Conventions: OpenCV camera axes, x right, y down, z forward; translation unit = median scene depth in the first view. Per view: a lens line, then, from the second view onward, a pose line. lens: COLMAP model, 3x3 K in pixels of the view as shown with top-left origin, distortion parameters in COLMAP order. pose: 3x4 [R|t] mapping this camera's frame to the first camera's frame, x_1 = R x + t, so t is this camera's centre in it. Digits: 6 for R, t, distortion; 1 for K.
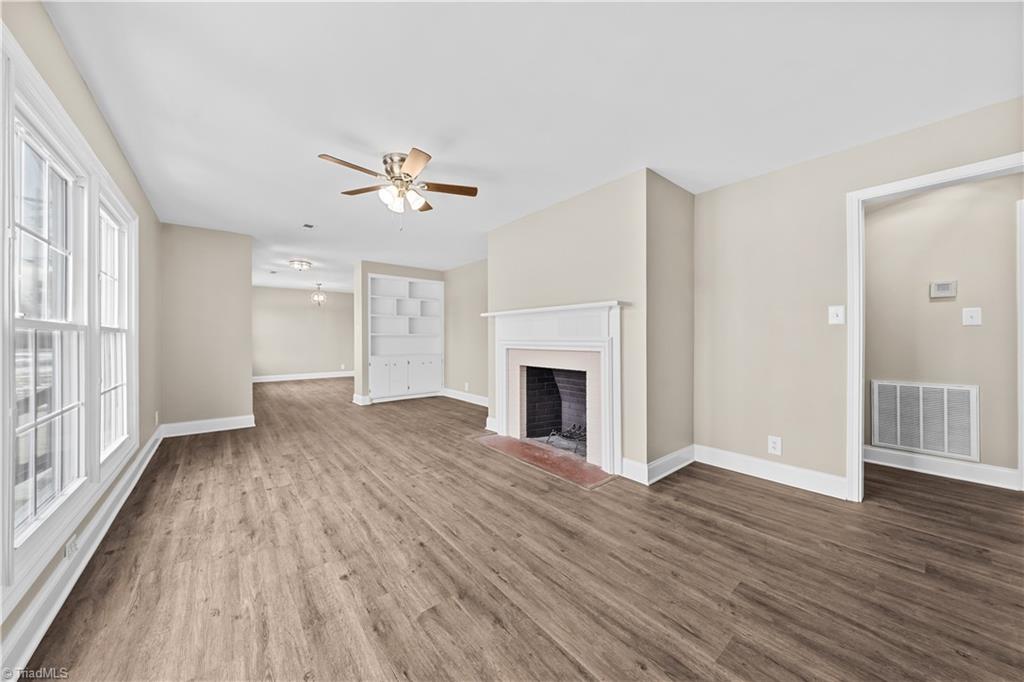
lens RADIAL K [[353.2, 0, 512.6], [0, 353.2, 336.8], [0, 0, 1]] dist [-0.000382, -0.000038]
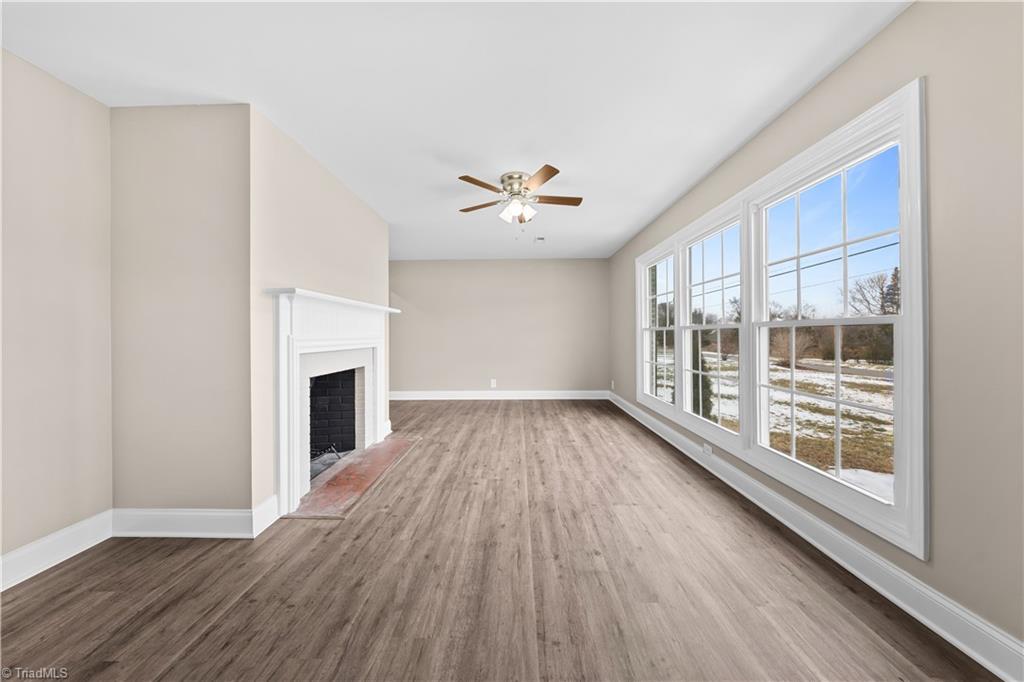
lens RADIAL K [[353.2, 0, 511.5], [0, 353.2, 336.2], [0, 0, 1]] dist [-0.000382, -0.000038]
pose [[-0.763605, 0.003239, 0.645675, -0.968187], [0.004948, 0.999987, 0.000835, 0.006786], [-0.645665, 0.003832, -0.763612, 1.768702]]
